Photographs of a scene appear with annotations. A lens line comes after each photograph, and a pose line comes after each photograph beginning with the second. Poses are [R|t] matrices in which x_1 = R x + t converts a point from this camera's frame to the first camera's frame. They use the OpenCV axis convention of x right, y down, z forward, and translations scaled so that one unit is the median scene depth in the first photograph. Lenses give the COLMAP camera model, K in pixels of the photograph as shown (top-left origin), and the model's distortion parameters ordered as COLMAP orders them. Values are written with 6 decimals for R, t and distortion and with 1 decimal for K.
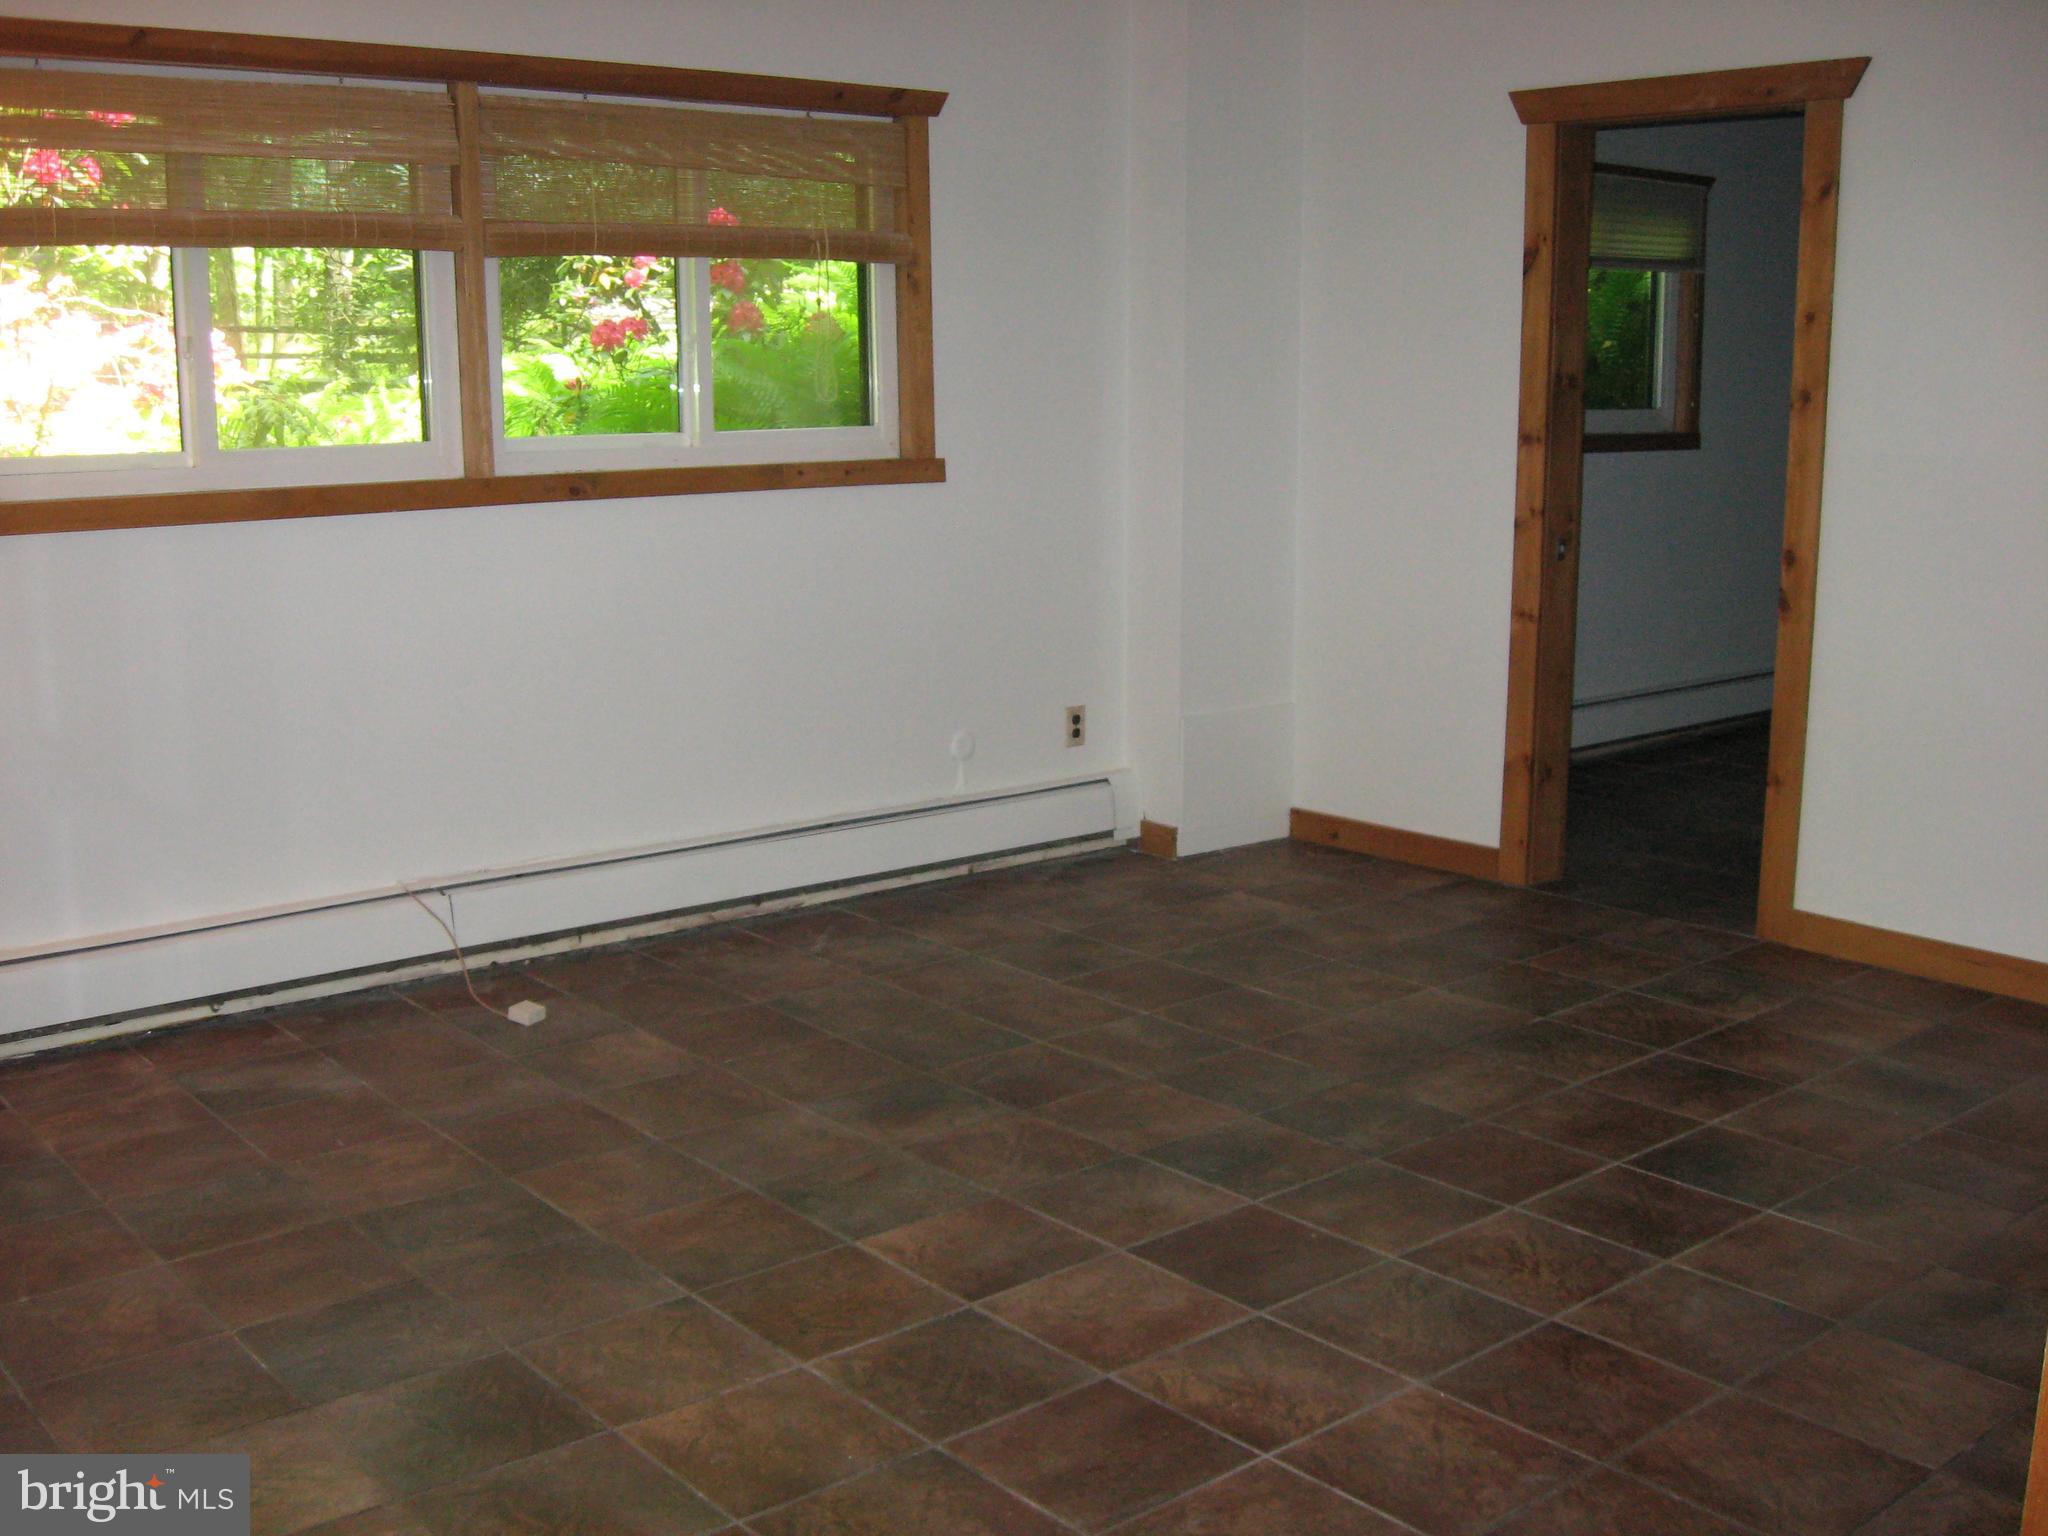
lens RADIAL K [[2134.2, 0, 1024.0], [0, 2134.2, 768.0], [0, 0, 1]] dist [-0.138930, 0.040561]
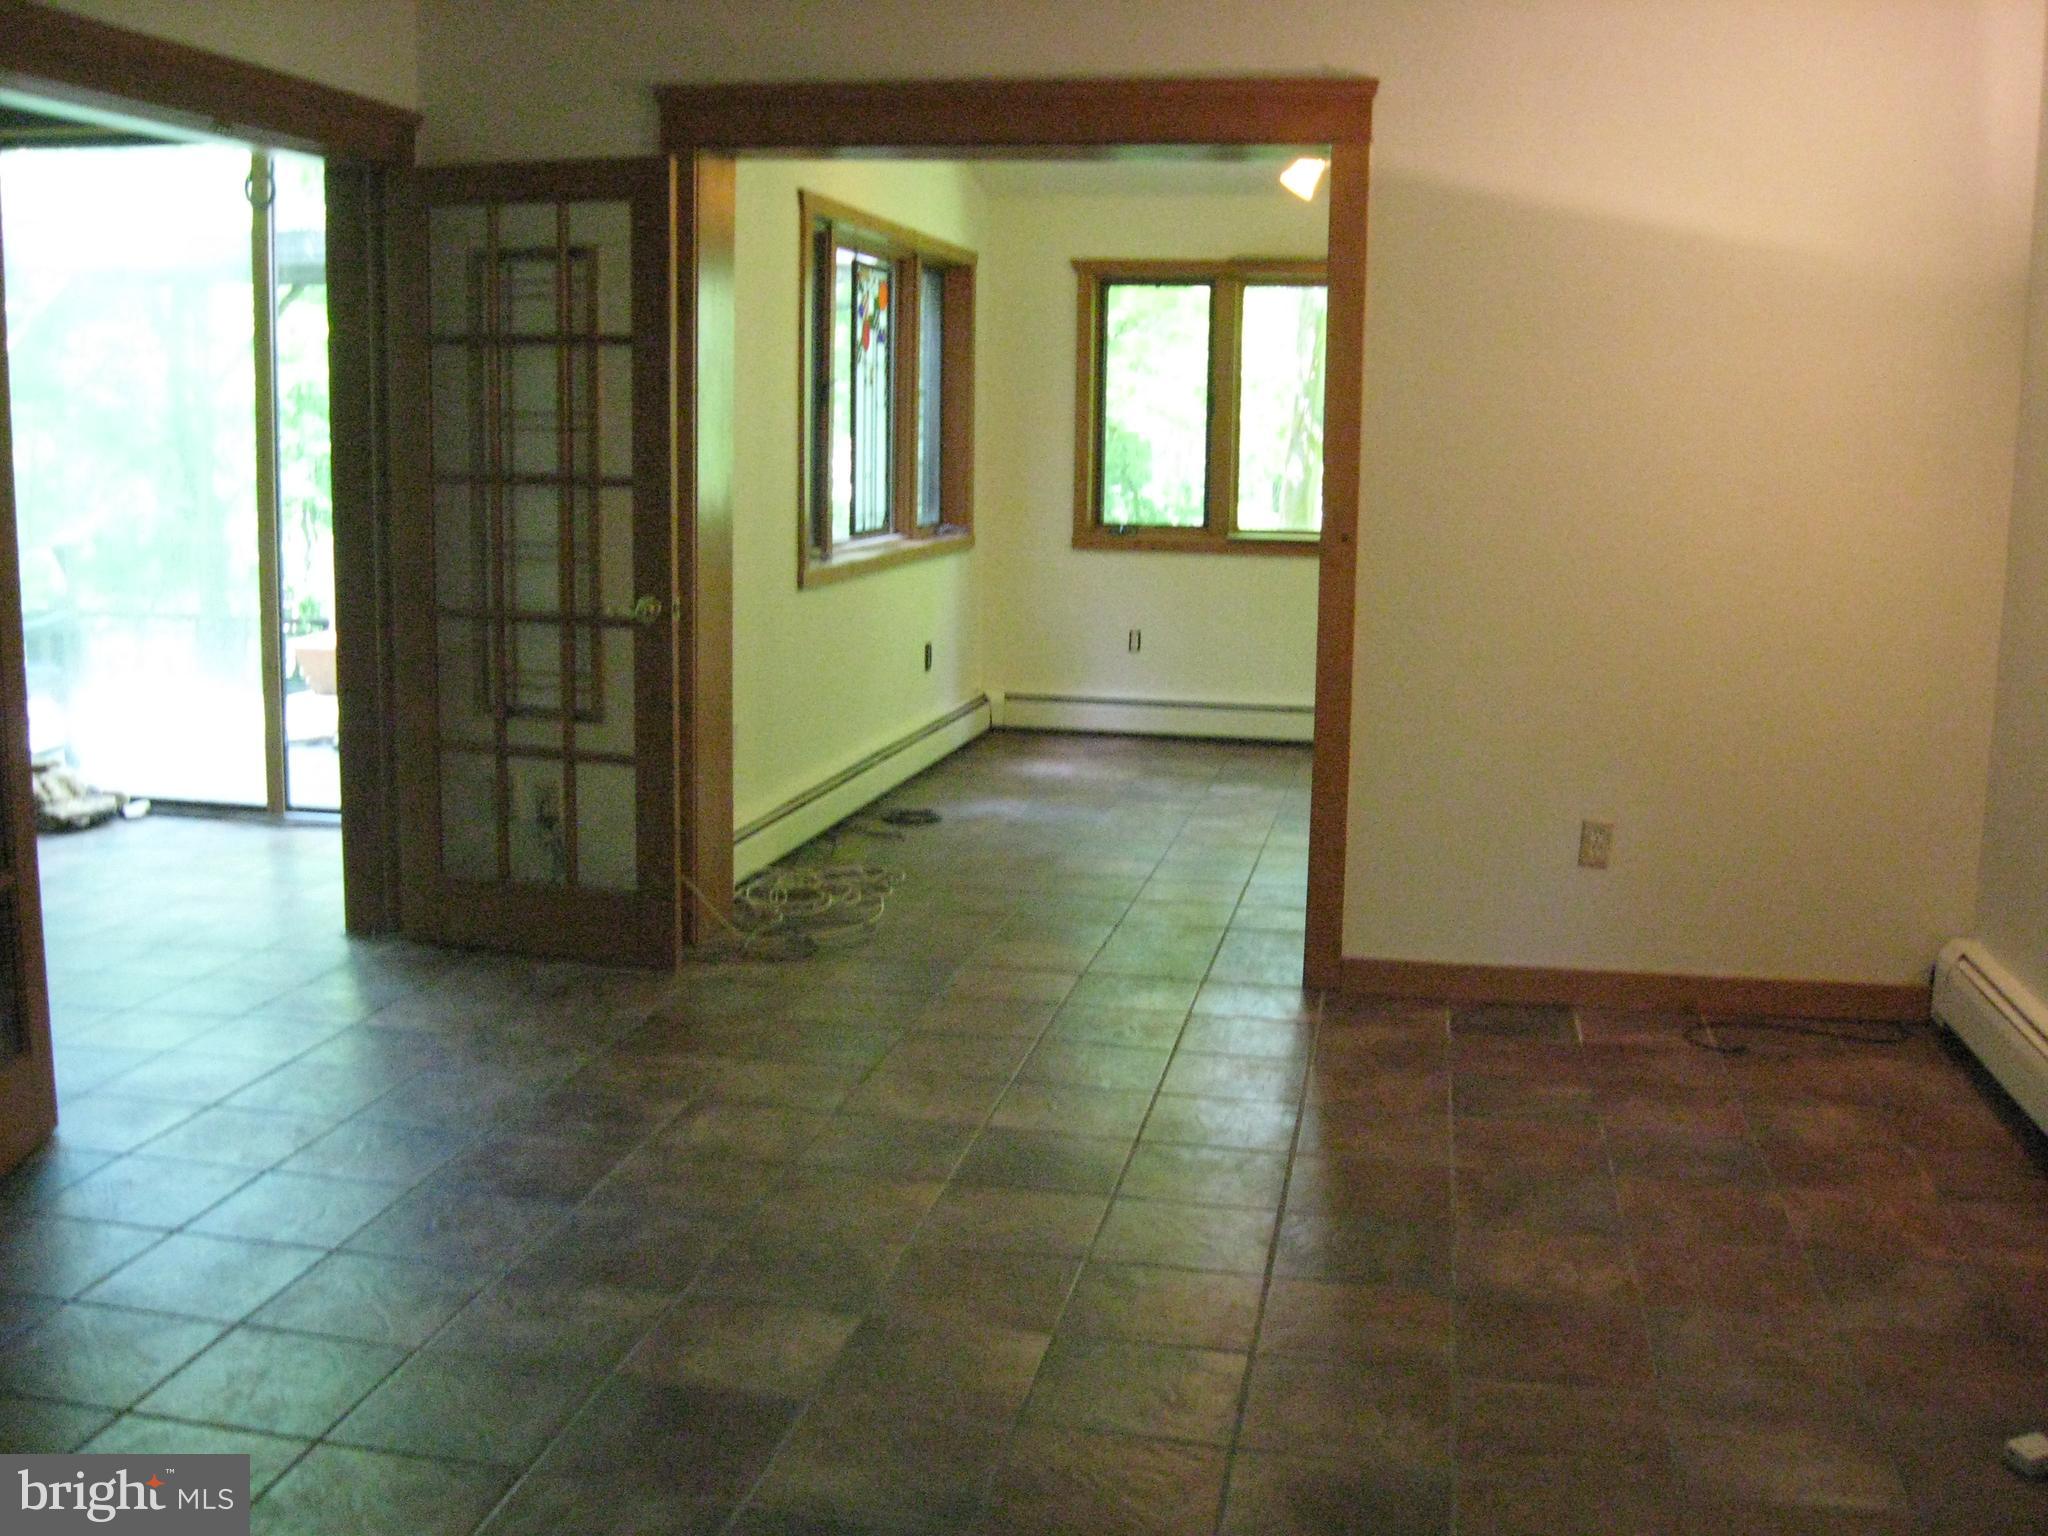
lens RADIAL K [[2134.2, 0, 1024.0], [0, 2134.2, 768.0], [0, 0, 1]] dist [-0.138930, 0.040561]
pose [[-0.777908, 0.086187, -0.622439, 0.488597], [-0.139499, 0.942145, 0.304798, -0.297961], [0.612698, 0.323935, -0.720880, 1.557063]]
